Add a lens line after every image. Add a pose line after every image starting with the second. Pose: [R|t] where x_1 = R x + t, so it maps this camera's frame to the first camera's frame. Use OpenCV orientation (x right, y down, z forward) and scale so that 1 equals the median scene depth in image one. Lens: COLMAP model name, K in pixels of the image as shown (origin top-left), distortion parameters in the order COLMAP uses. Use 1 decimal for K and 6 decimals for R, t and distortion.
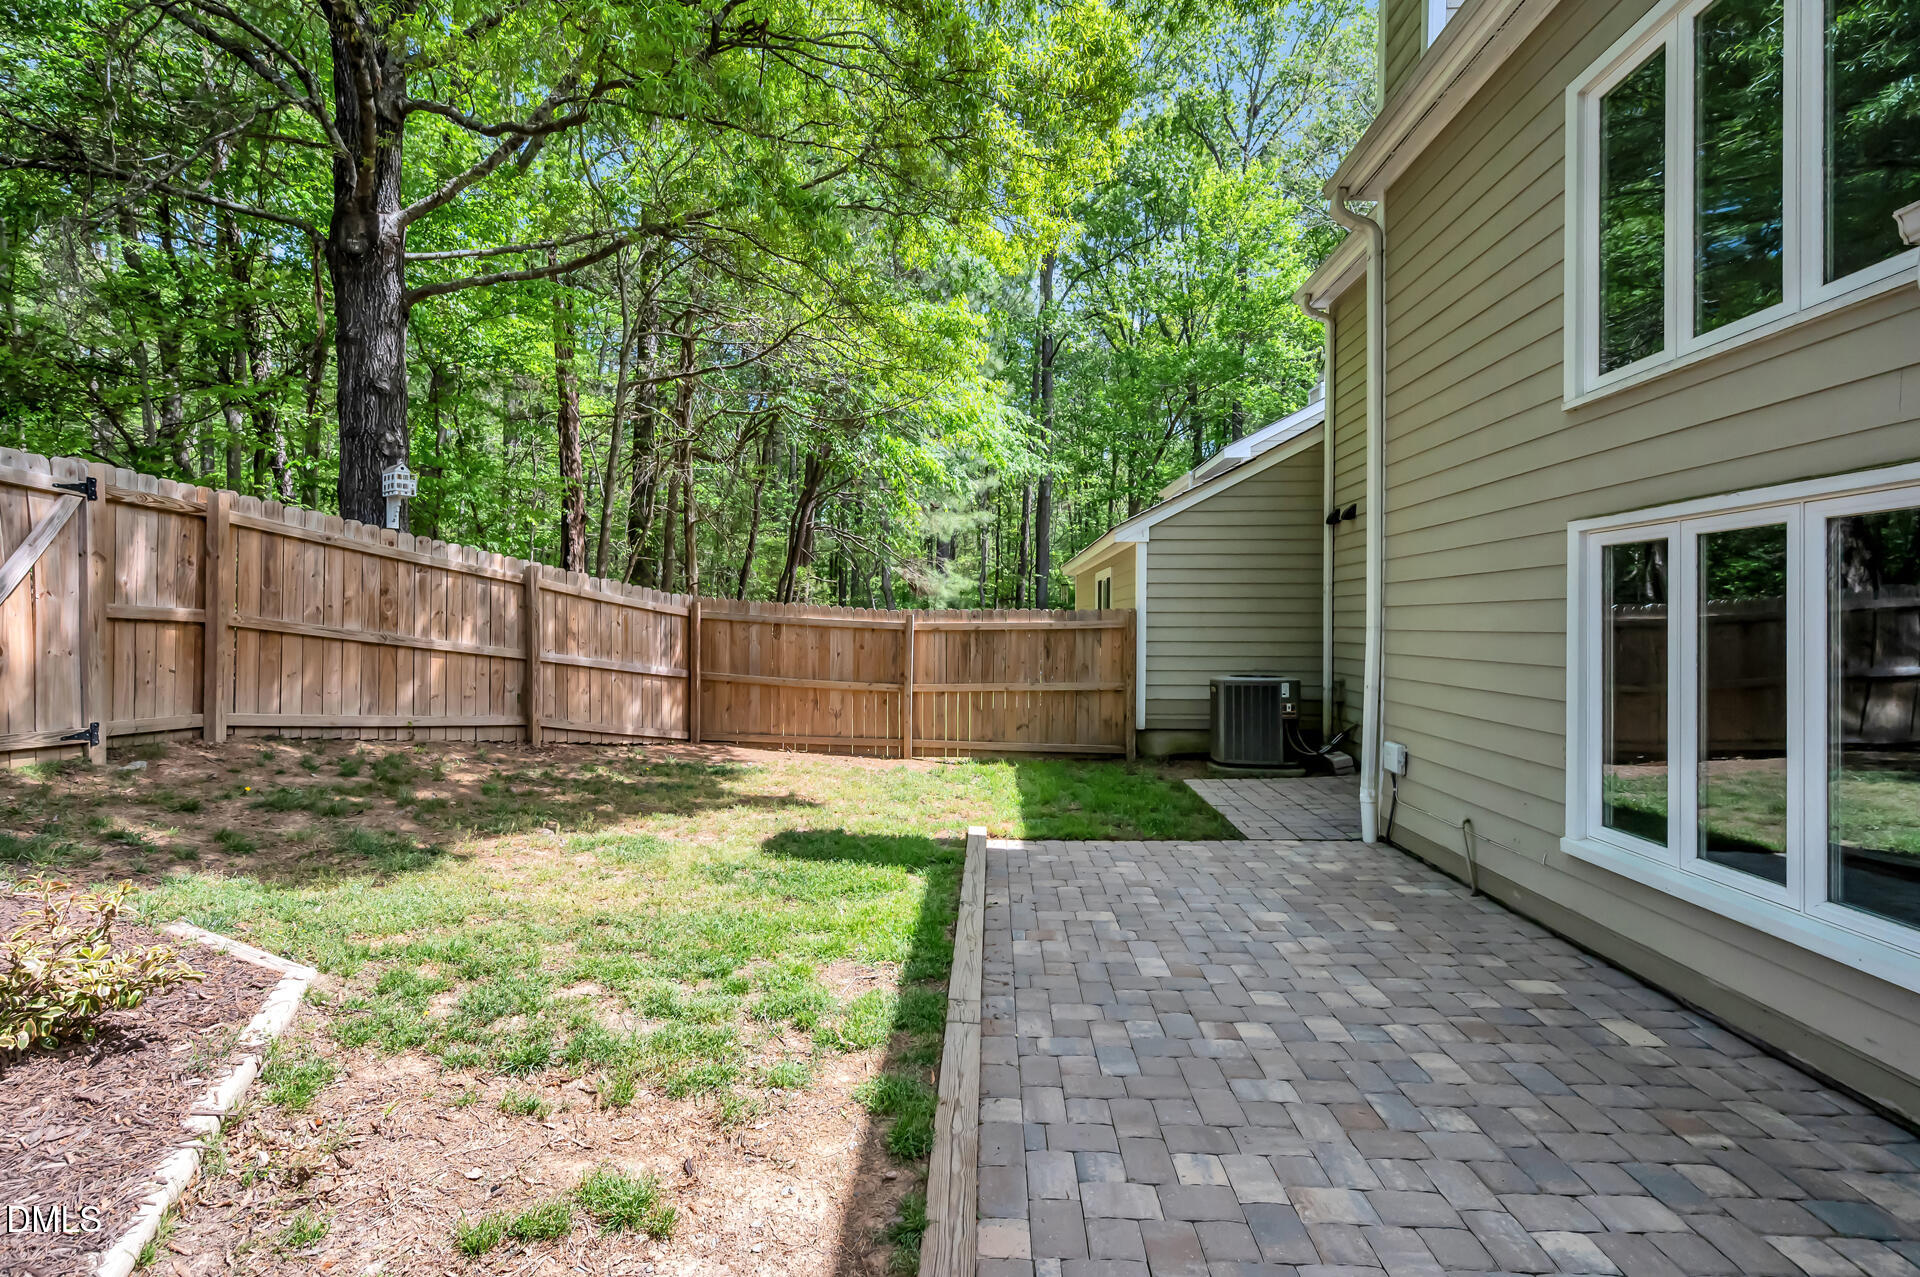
lens RADIAL K [[840.5, 0, 964.1], [0, 840.5, 612.6], [0, 0, 1]] dist [0.000984, -0.000609]
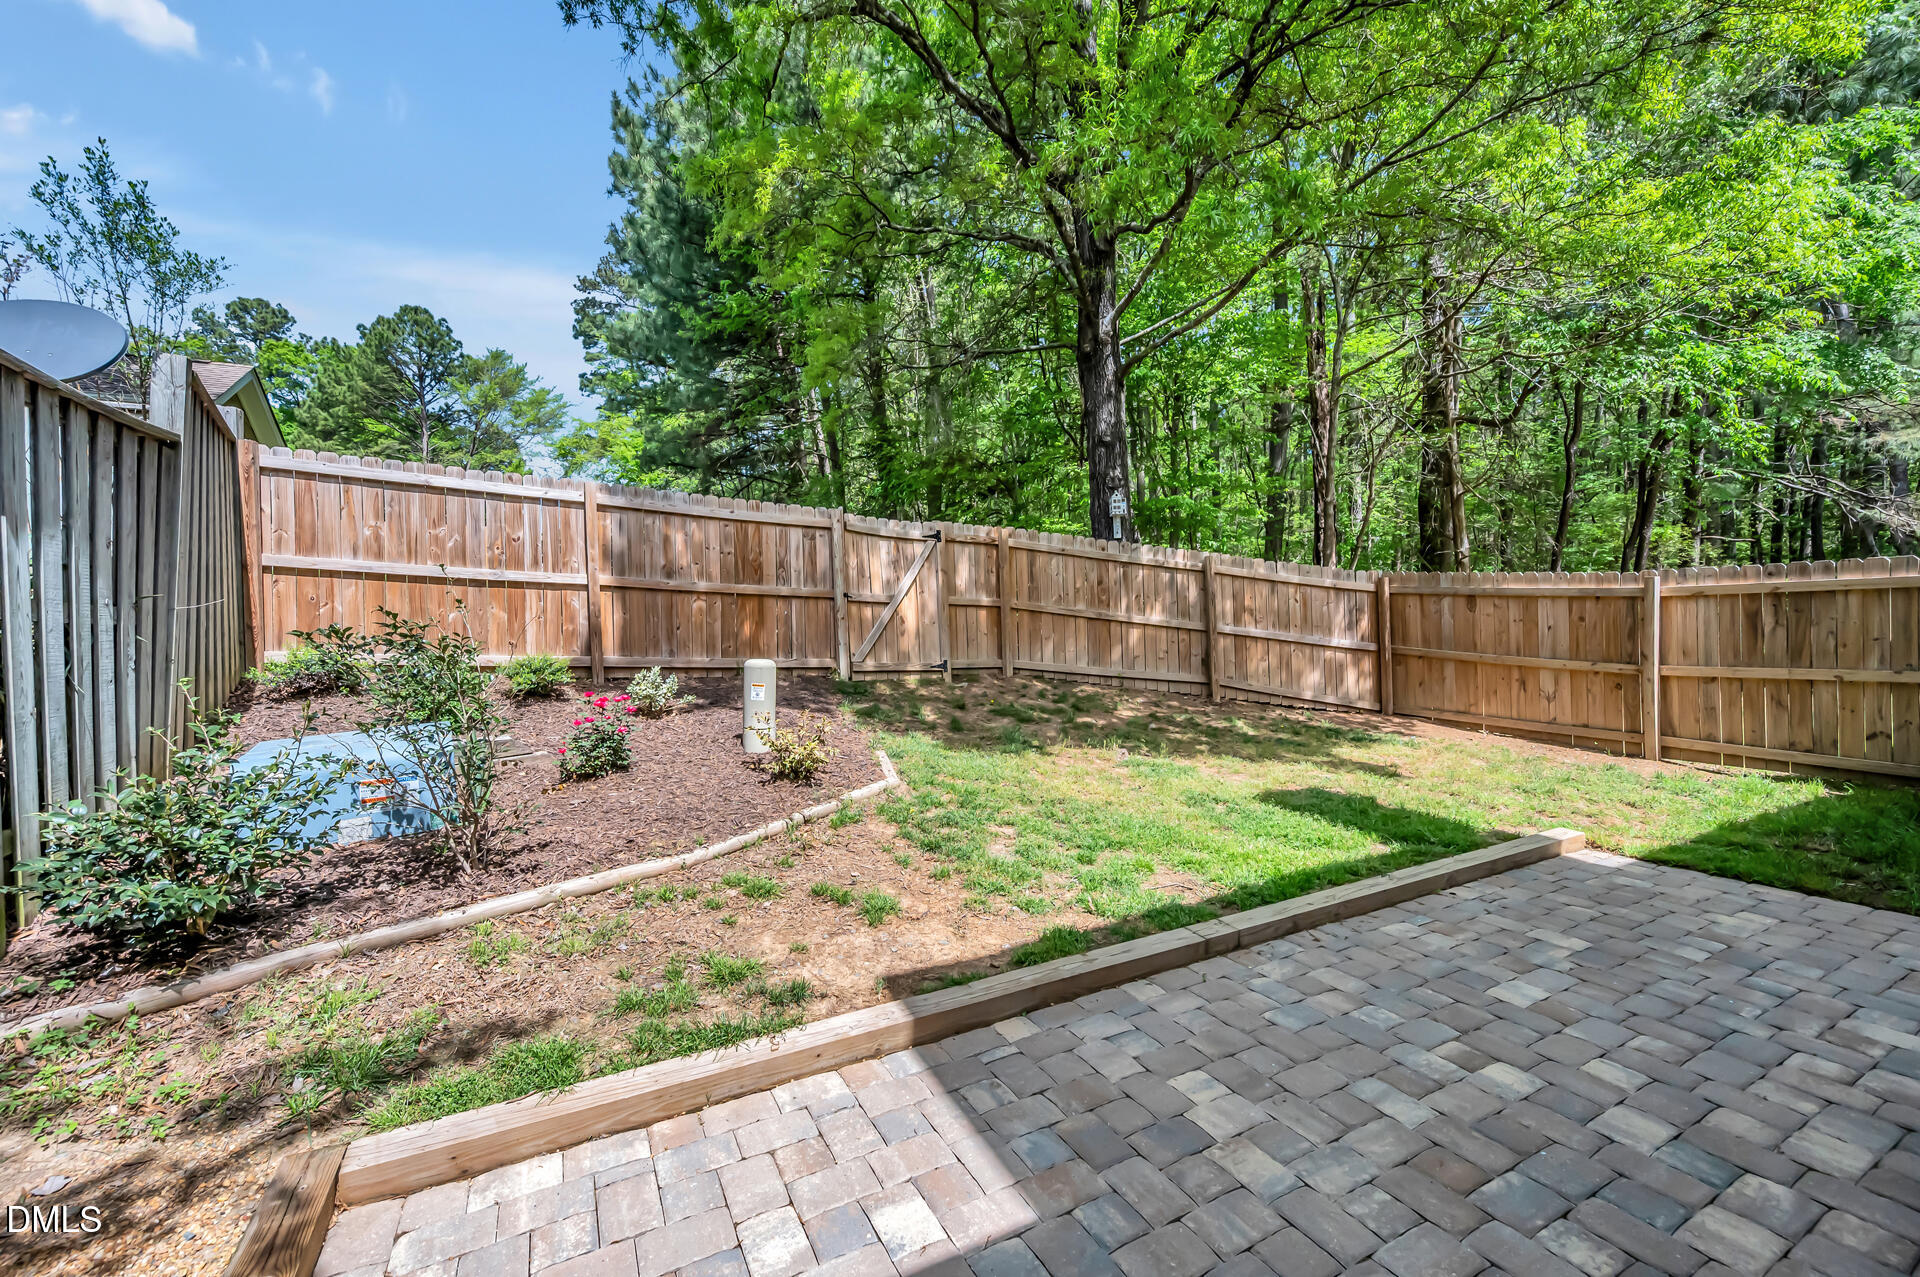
lens RADIAL K [[787.8, 0, 948.1], [0, 787.8, 624.0], [0, 0, 1]] dist [-0.001918, -0.000053]
pose [[0.492712, -0.010185, -0.870133, 0.360226], [0.034835, 0.999361, 0.008028, 0.025742], [0.869495, -0.034266, 0.492752, 0.098495]]
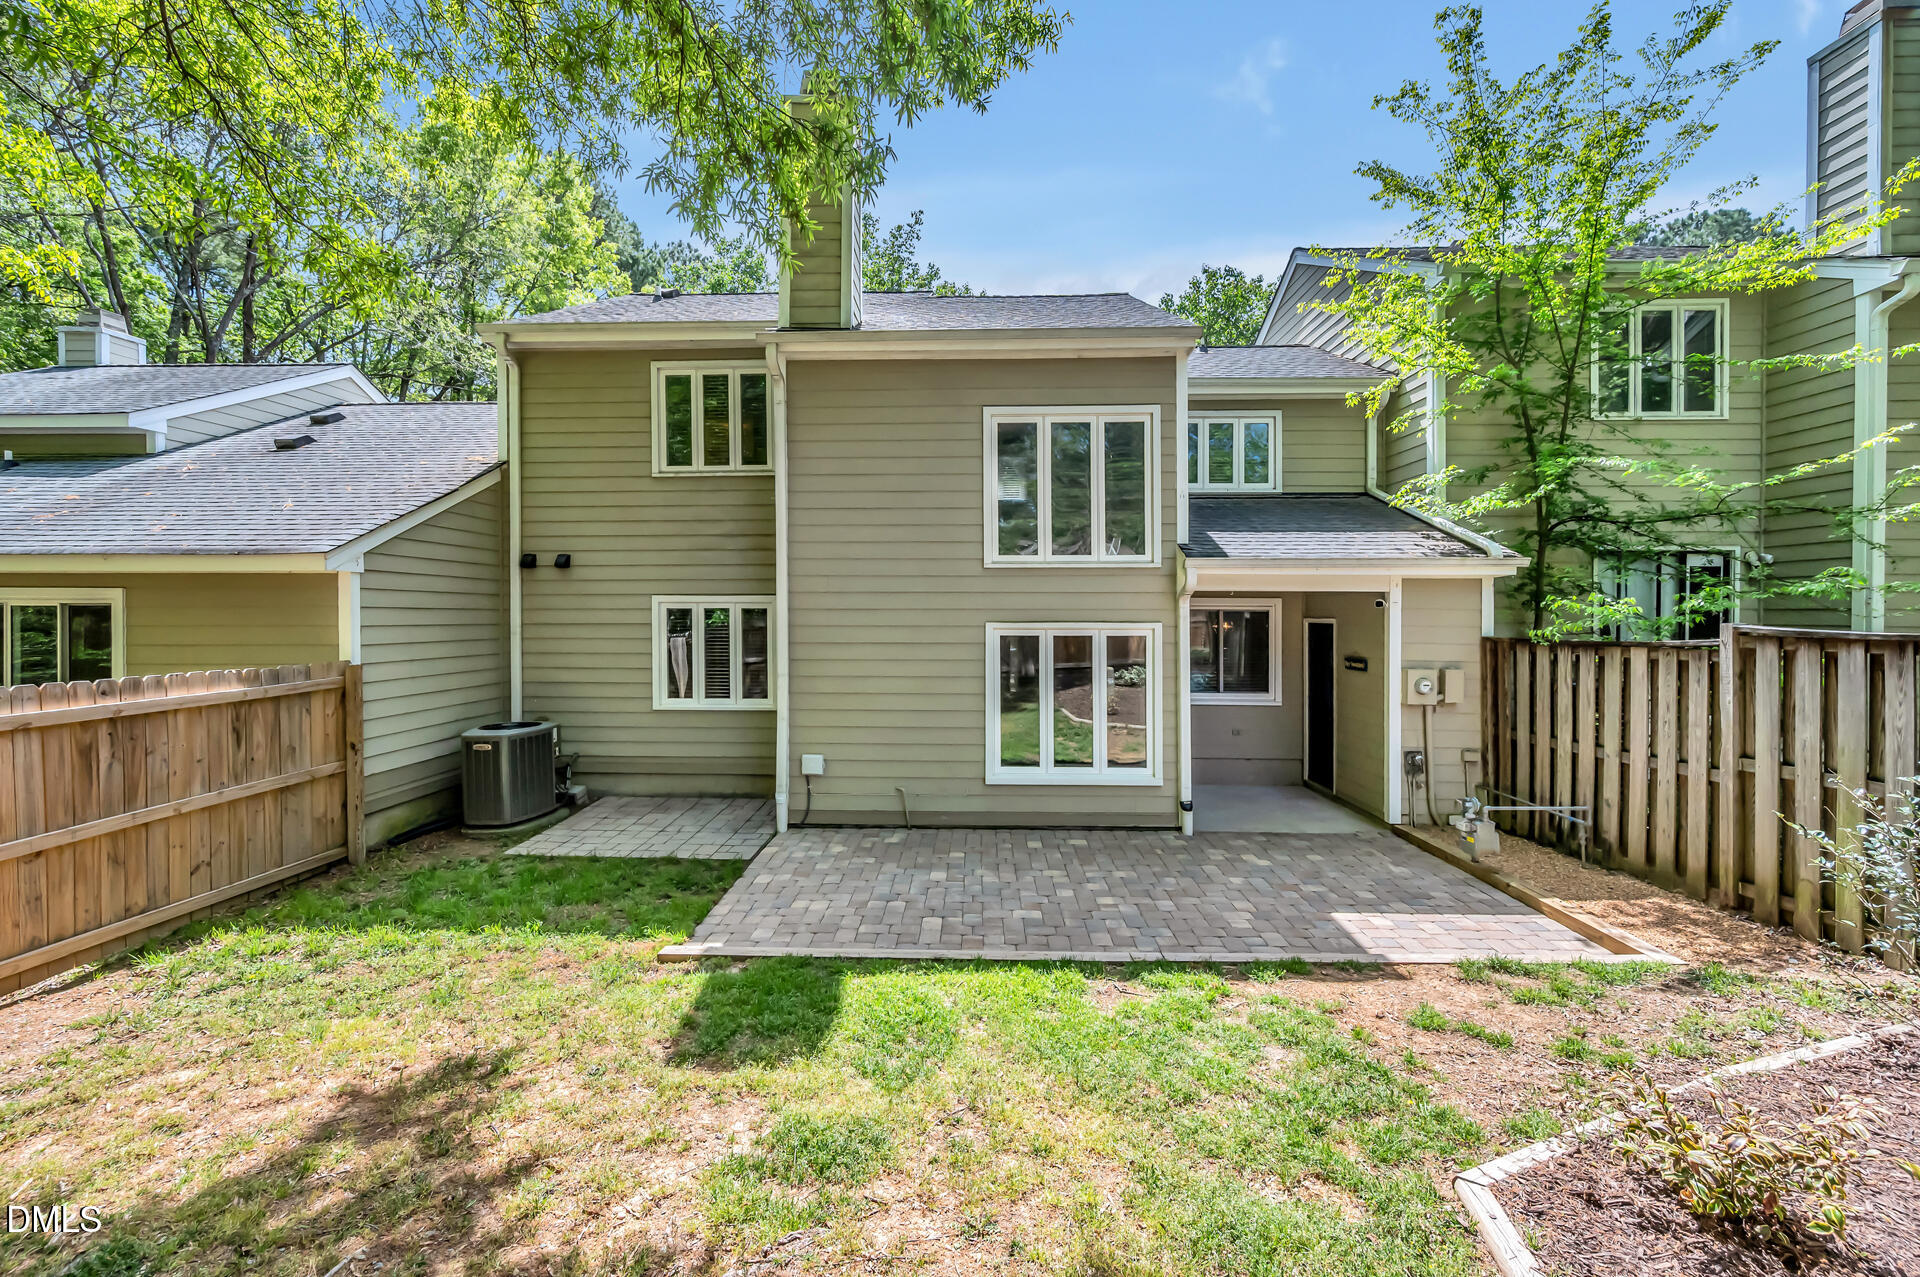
lens RADIAL K [[741.5, 0, 964.4], [0, 741.5, 629.3], [0, 0, 1]] dist [-0.002979, -0.000206]
pose [[-0.005015, -0.016718, 0.999848, -0.667554], [-0.014560, 0.999755, 0.016643, -0.074741], [-0.999881, -0.014474, -0.005257, 0.663331]]
